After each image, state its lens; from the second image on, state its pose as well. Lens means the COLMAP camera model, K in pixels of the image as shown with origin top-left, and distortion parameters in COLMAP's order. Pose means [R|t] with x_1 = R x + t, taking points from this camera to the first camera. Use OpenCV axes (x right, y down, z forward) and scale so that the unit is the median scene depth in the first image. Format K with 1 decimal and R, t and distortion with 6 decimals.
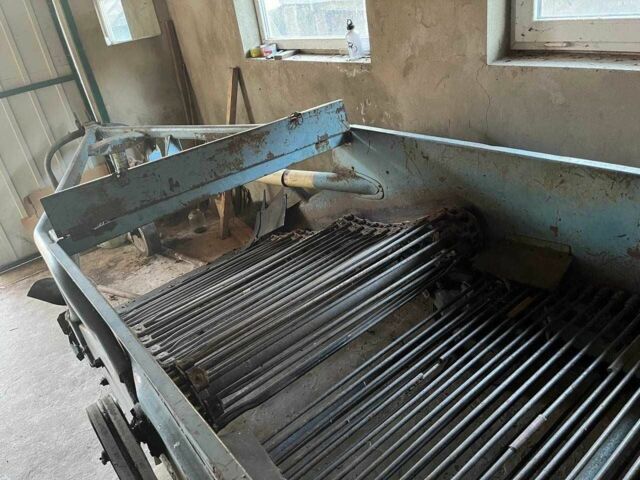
lens RADIAL K [[482.8, 0, 320.0], [0, 482.8, 240.0], [0, 0, 1]] dist [0.064163, -0.096213]
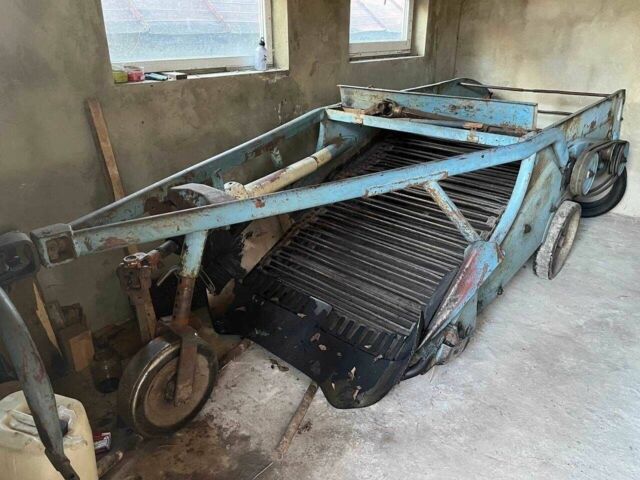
lens RADIAL K [[482.8, 0, 320.0], [0, 482.8, 240.0], [0, 0, 1]] dist [0.064163, -0.096213]
pose [[-0.165599, -0.256360, 0.952290, -1.257976], [0.495942, 0.812991, 0.305102, -0.335855], [-0.852419, 0.522805, -0.007491, 1.138704]]
